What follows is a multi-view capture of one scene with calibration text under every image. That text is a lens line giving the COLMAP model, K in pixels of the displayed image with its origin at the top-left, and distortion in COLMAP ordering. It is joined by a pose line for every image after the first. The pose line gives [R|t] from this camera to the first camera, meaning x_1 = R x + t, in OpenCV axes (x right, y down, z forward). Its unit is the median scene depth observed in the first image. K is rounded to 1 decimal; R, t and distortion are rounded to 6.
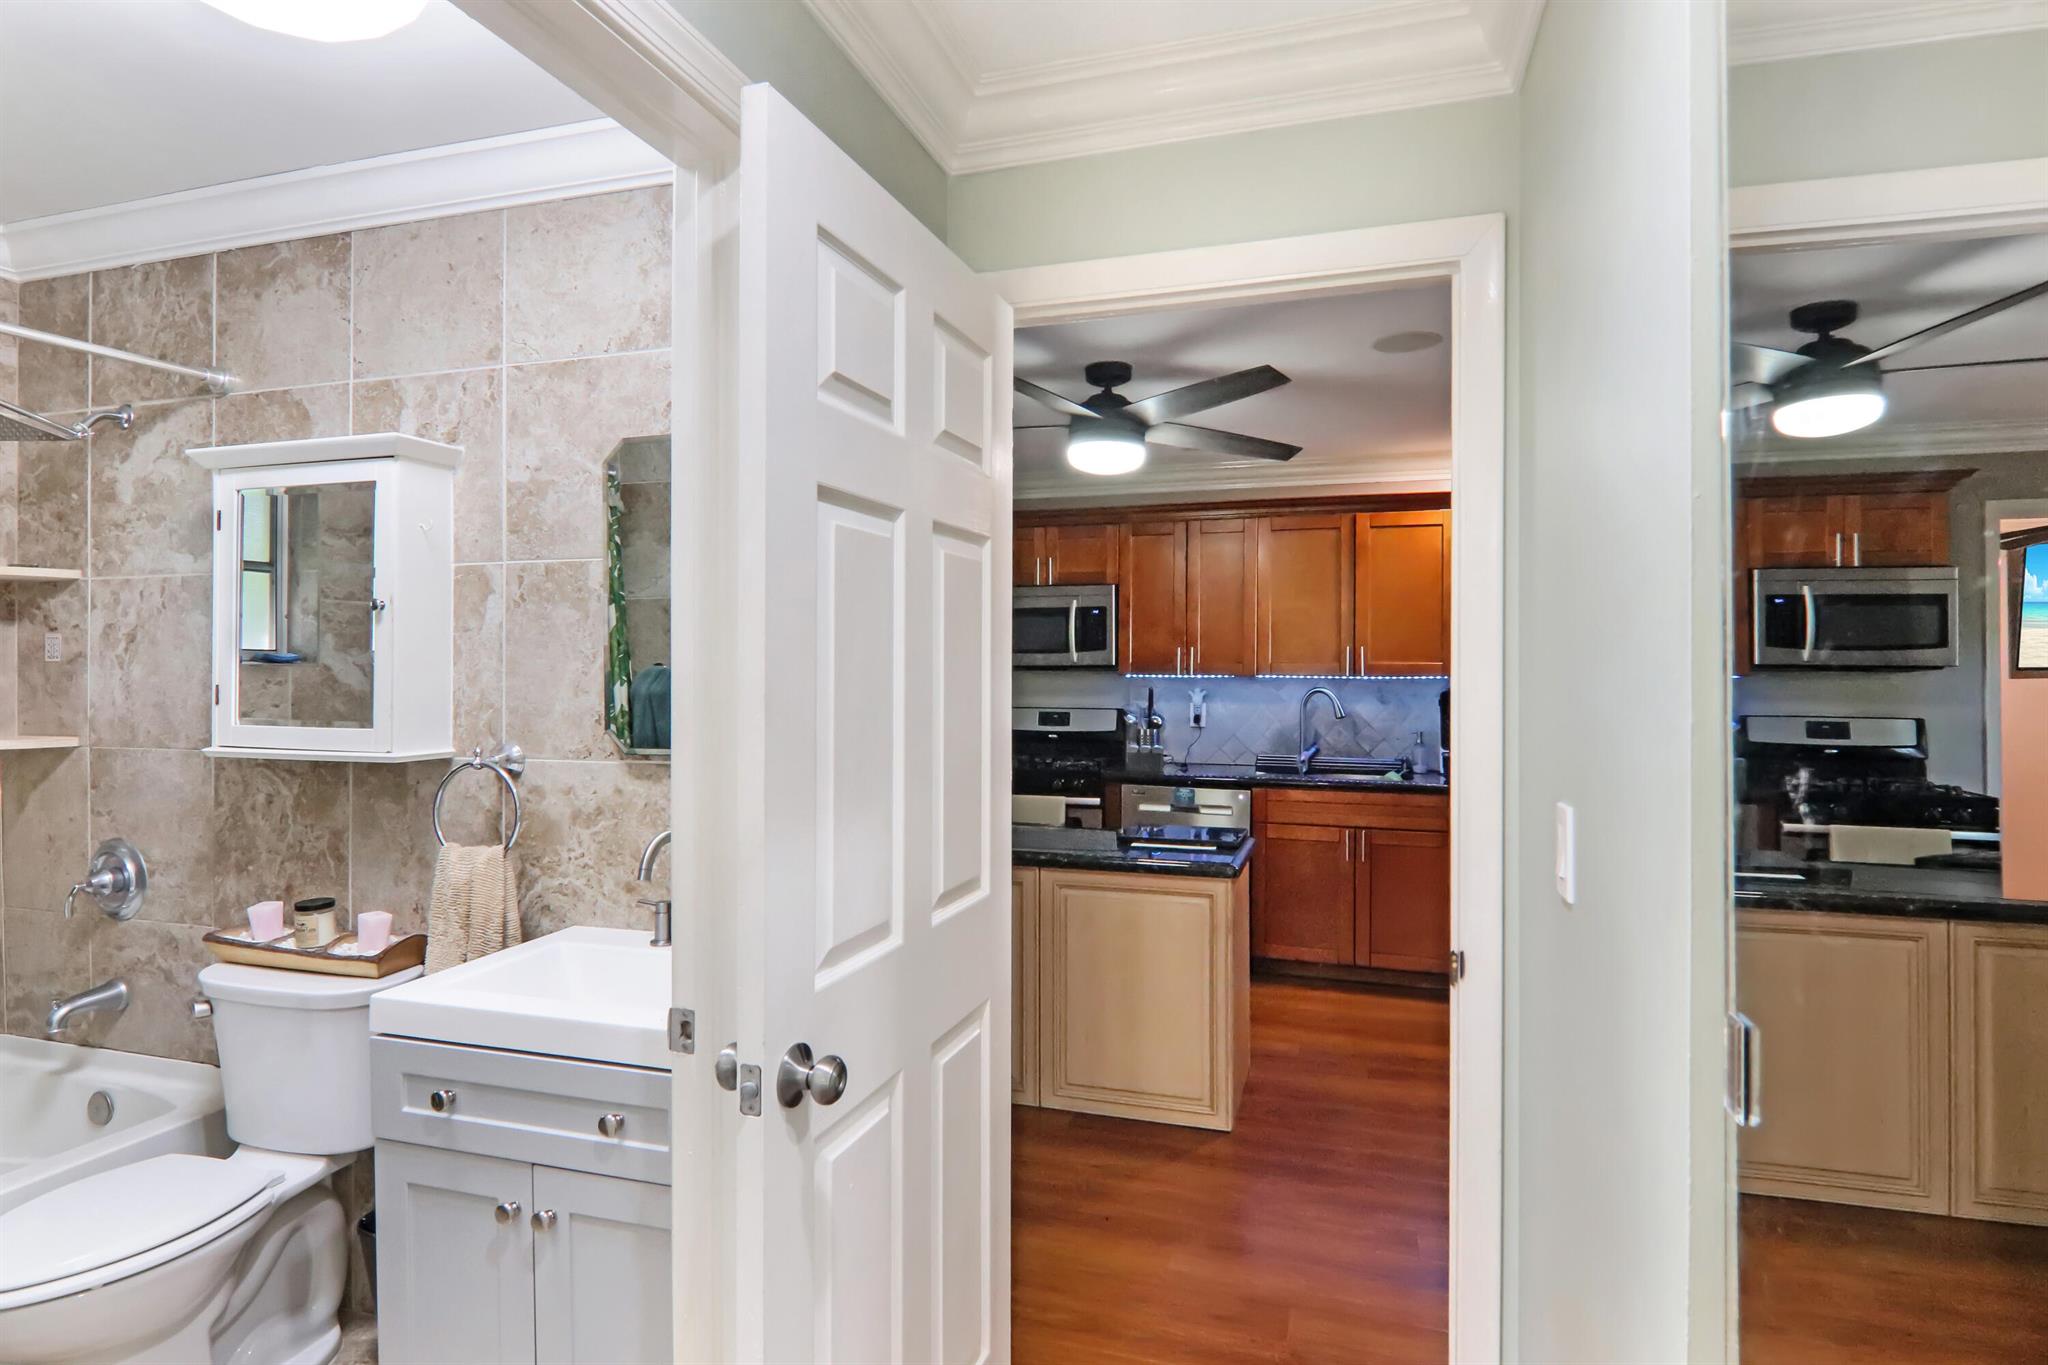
lens RADIAL K [[1063.4, 0, 1029.3], [0, 1063.4, 769.1], [0, 0, 1]] dist [-0.014280, -0.002673]
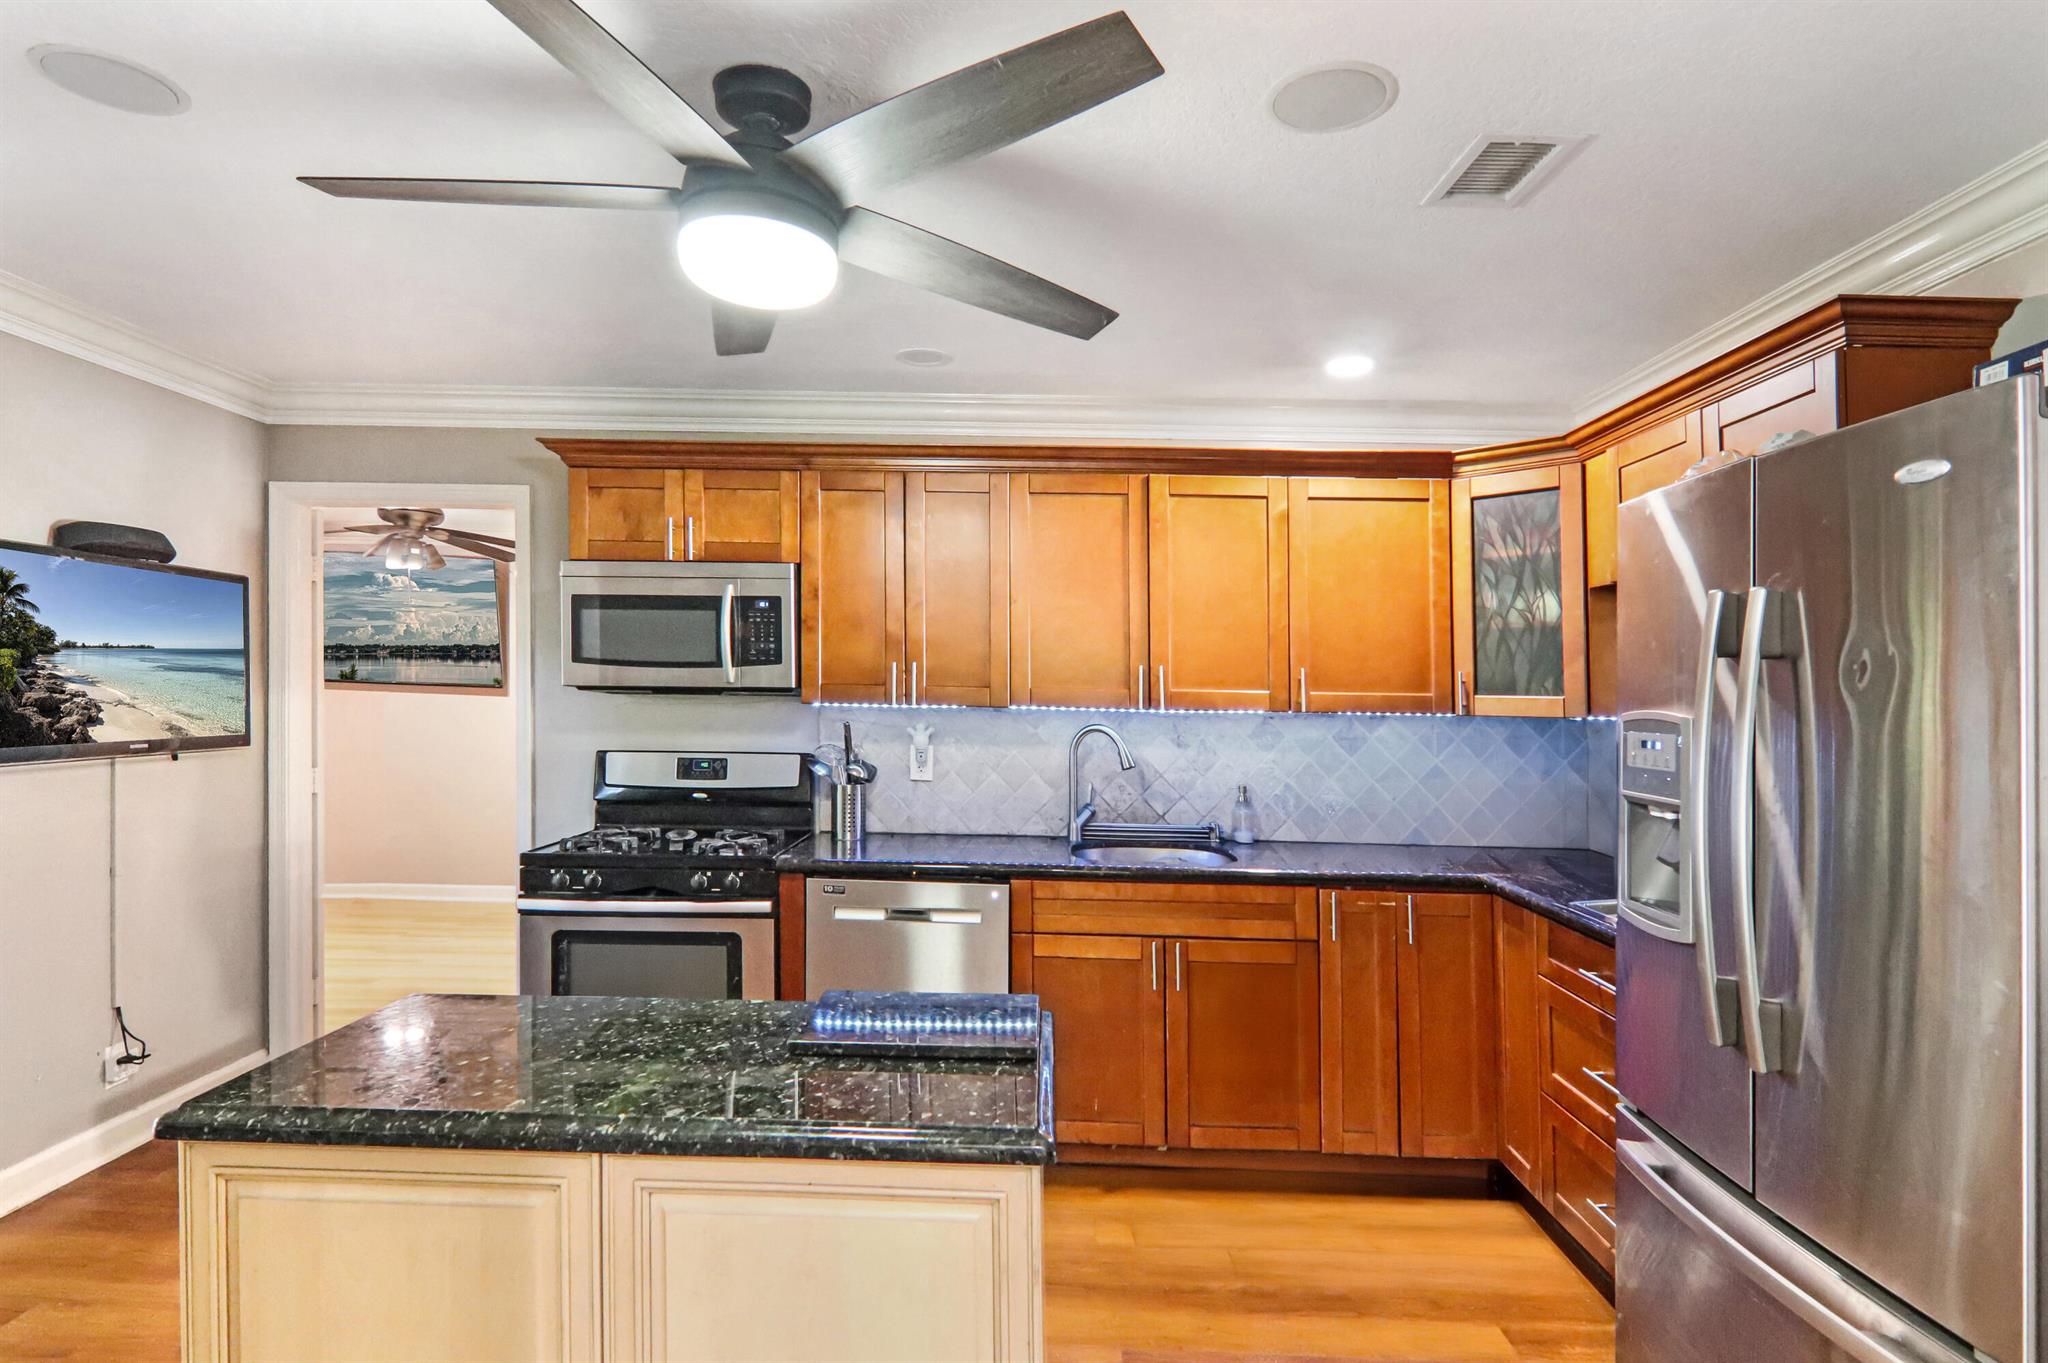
lens RADIAL K [[1063.4, 0, 1033.8], [0, 1063.4, 731.2], [0, 0, 1]] dist [-0.014280, -0.002673]
pose [[0.959587, 0.002796, 0.281400, 0.038570], [0.013064, 0.998430, -0.054470, -0.035115], [-0.281110, 0.055944, 0.958043, 0.348931]]
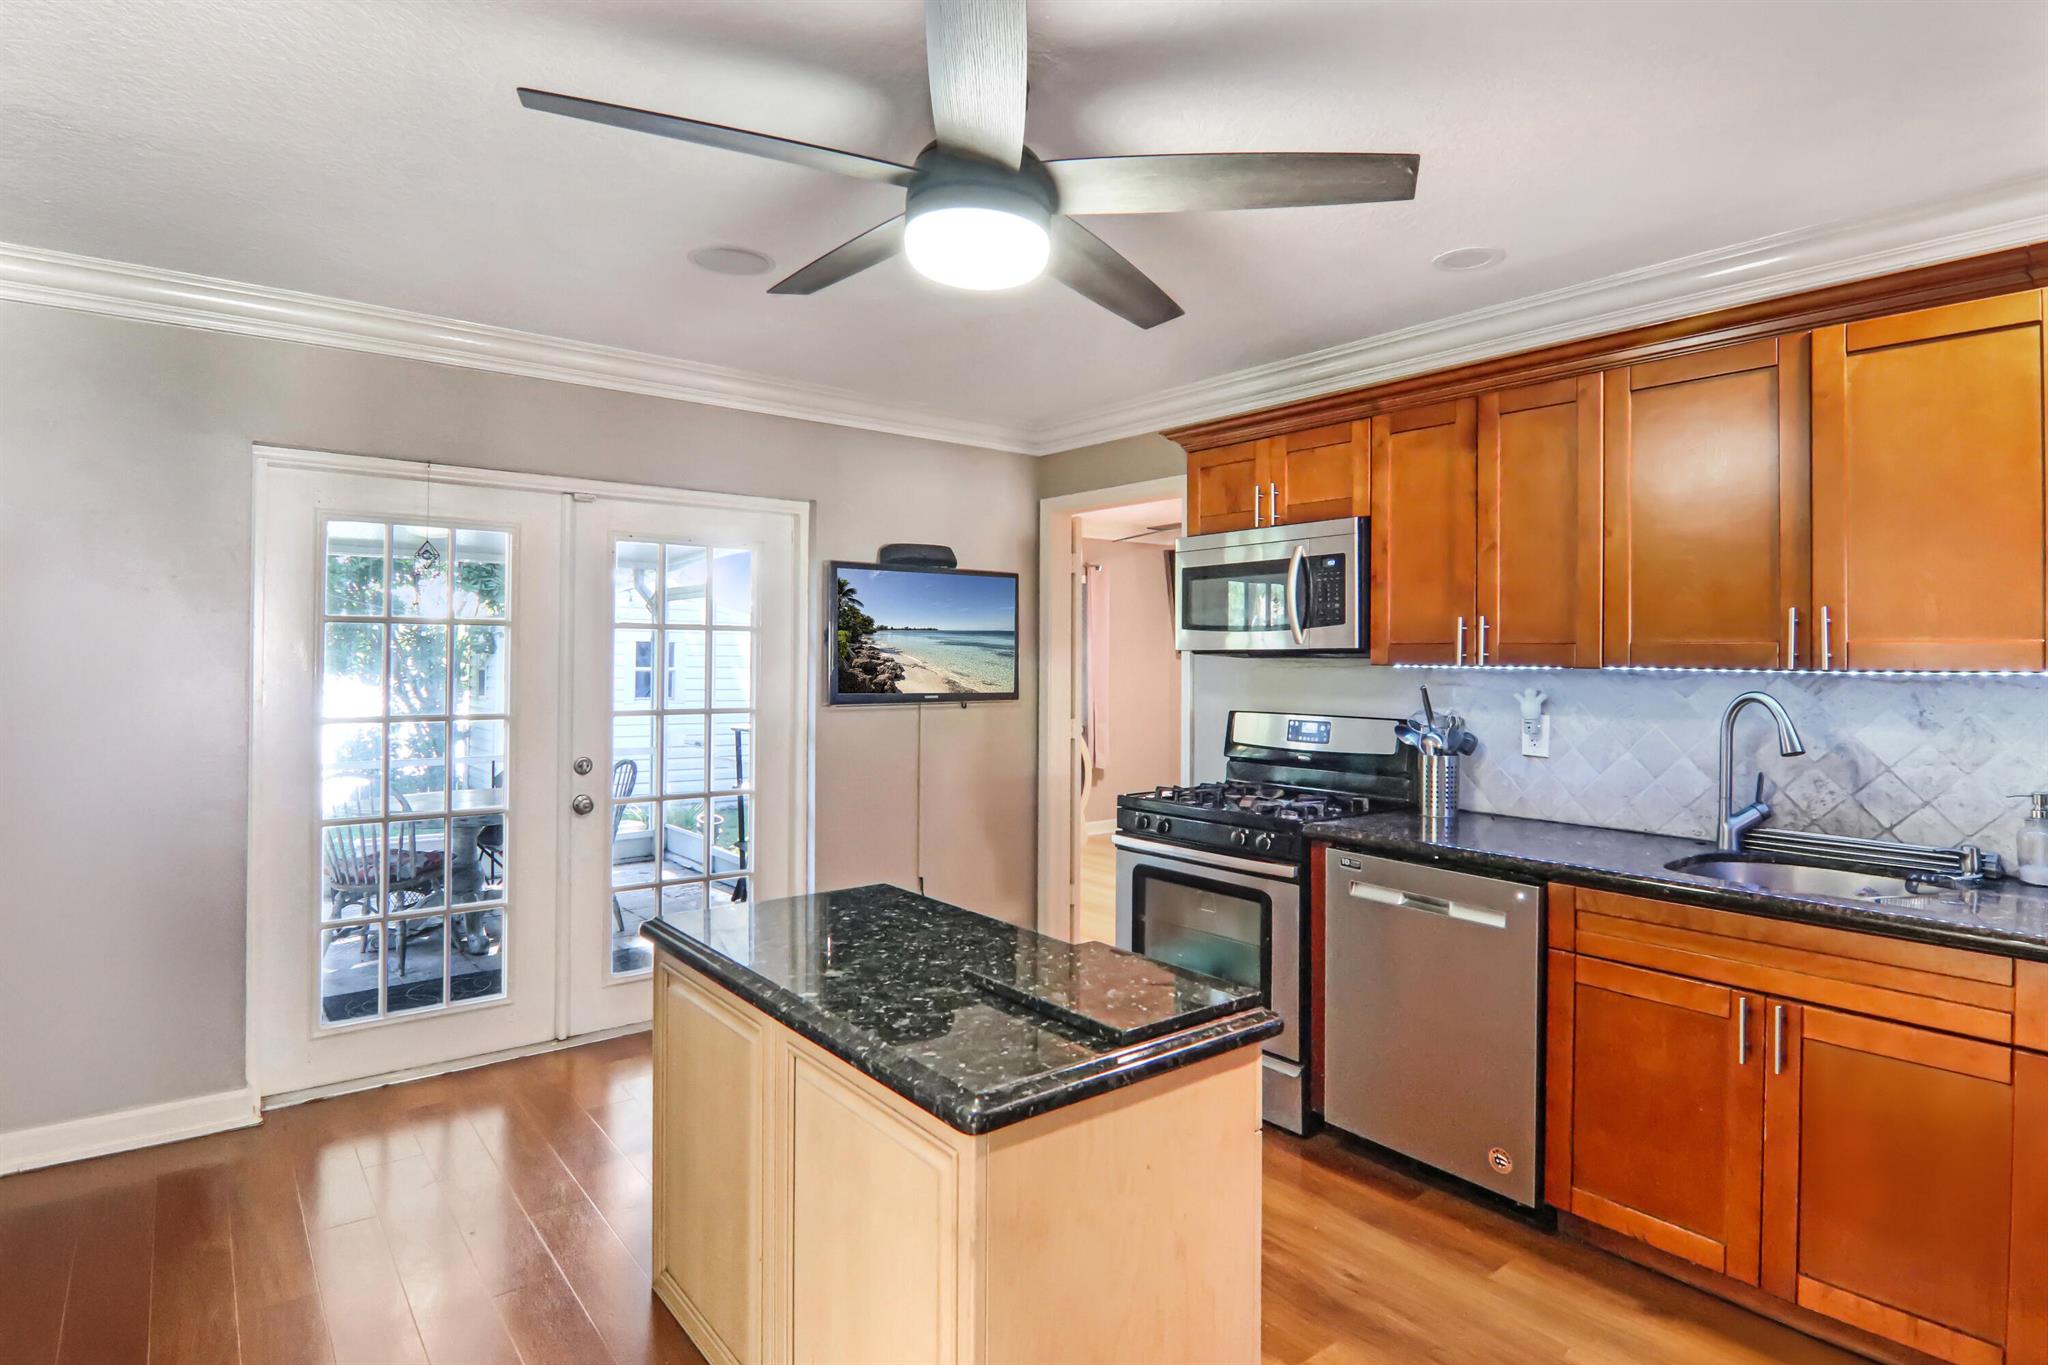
lens RADIAL K [[1063.4, 0, 1097.1], [0, 1063.4, 706.7], [0, 0, 1]] dist [-0.014280, -0.002673]
pose [[0.831891, 0.026771, -0.554293, 0.293775], [-0.055359, 0.997857, -0.034890, -0.035221], [0.552171, 0.059710, 0.831590, 0.415989]]
